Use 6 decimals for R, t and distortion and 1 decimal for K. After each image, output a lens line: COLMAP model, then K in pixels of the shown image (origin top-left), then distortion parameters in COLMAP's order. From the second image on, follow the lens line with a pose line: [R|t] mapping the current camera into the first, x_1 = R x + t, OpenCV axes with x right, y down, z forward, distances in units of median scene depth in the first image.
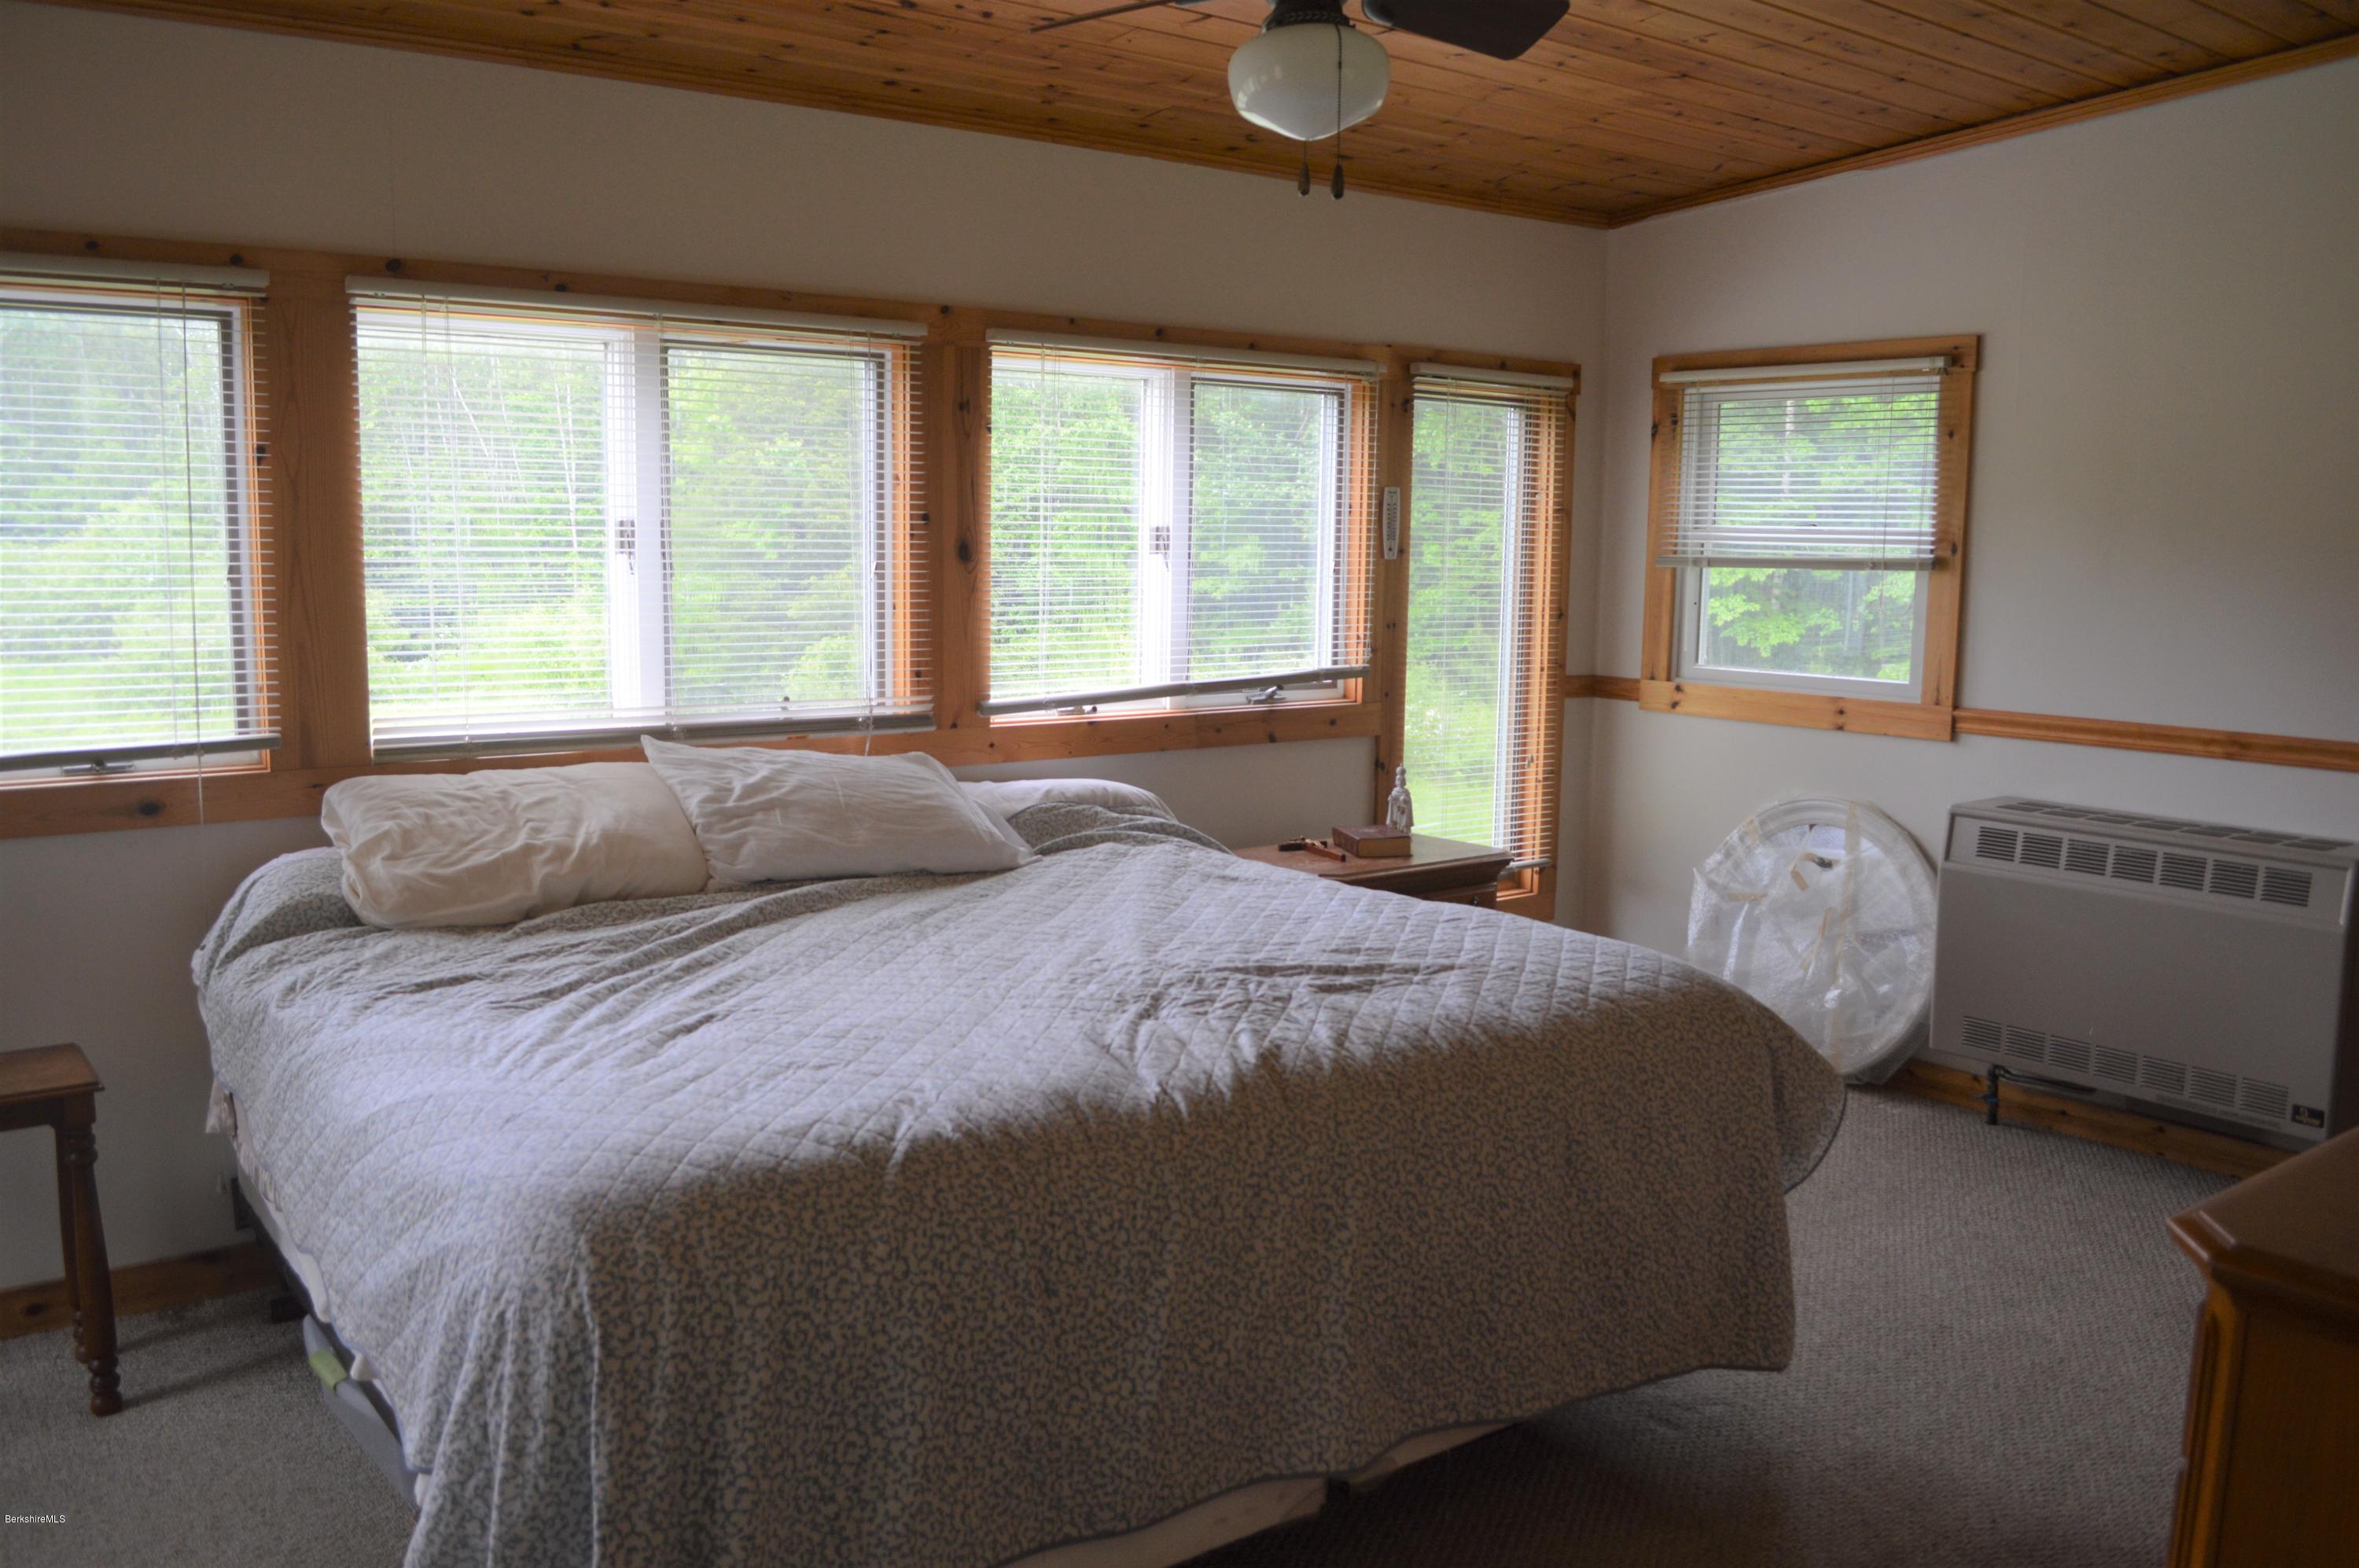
lens RADIAL K [[1885.5, 0, 1191.3], [0, 1885.5, 758.4], [0, 0, 1]] dist [-0.030392, -0.003075]
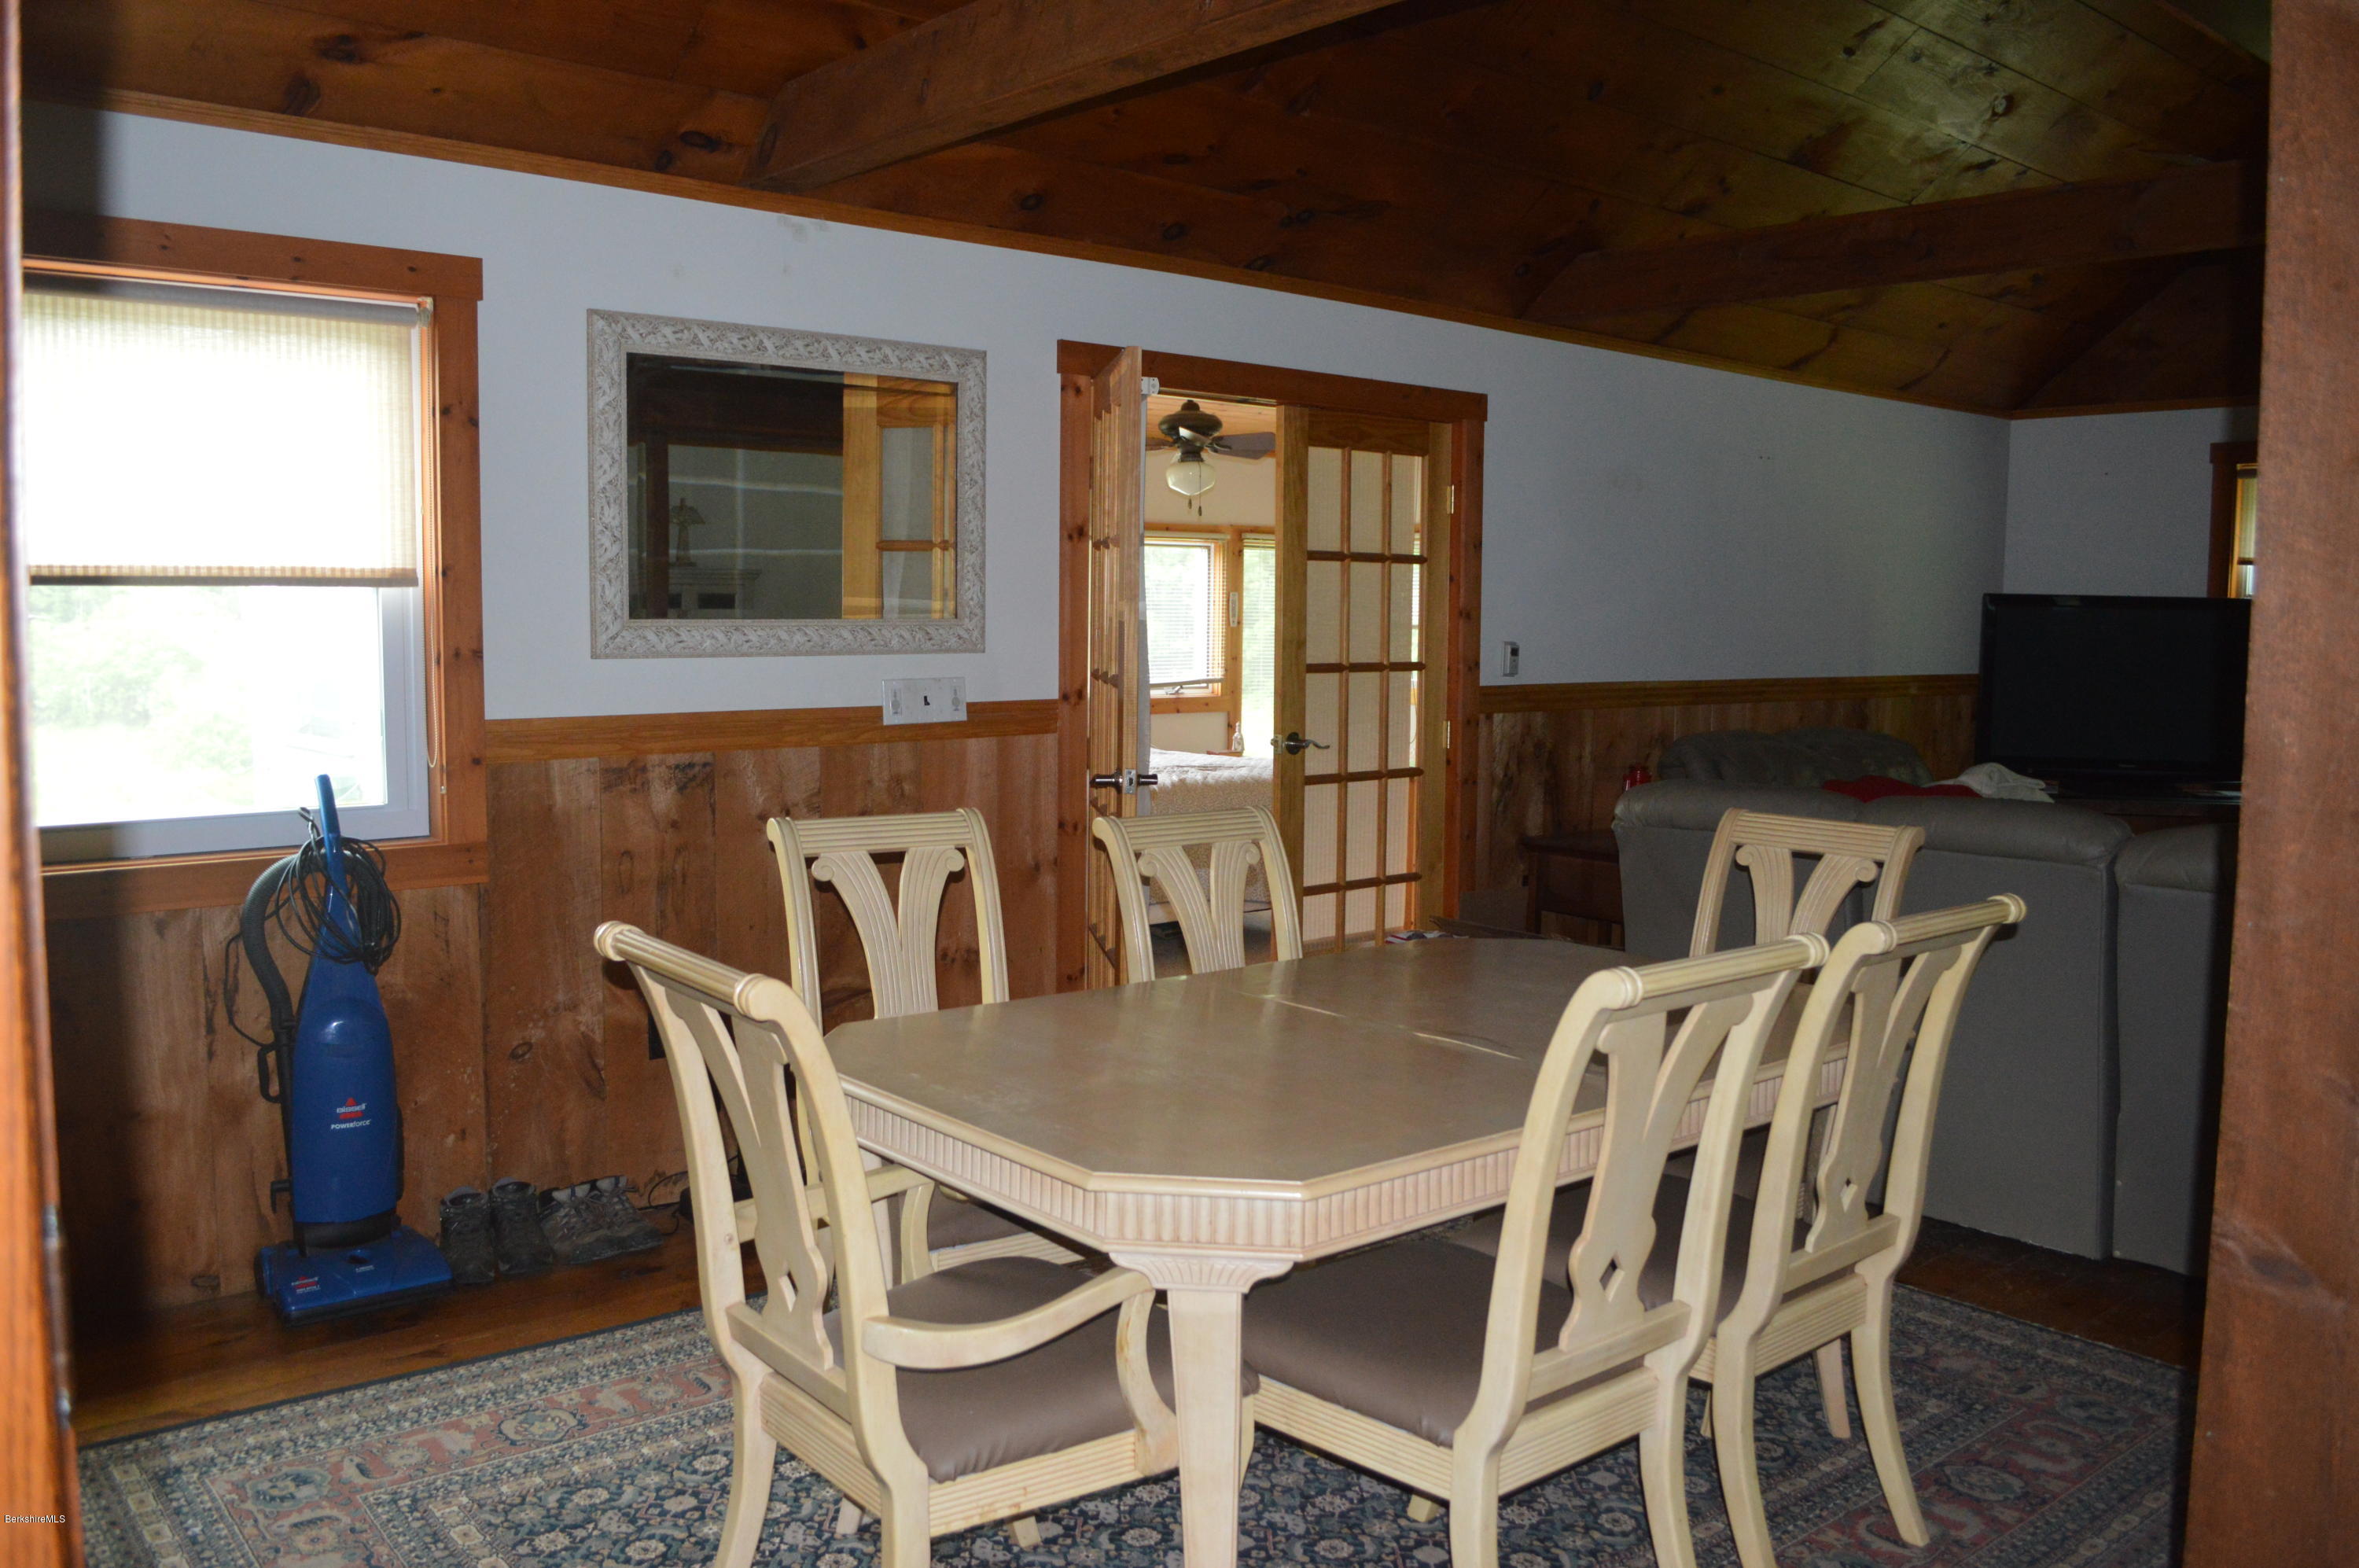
lens RADIAL K [[1885.5, 0, 1191.3], [0, 1885.5, 758.4], [0, 0, 1]] dist [-0.030392, -0.003075]
pose [[0.998374, -0.009117, 0.056268, -0.064022], [0.011296, 0.999193, -0.038534, 0.127825], [-0.055871, 0.039107, 0.997672, -1.145139]]
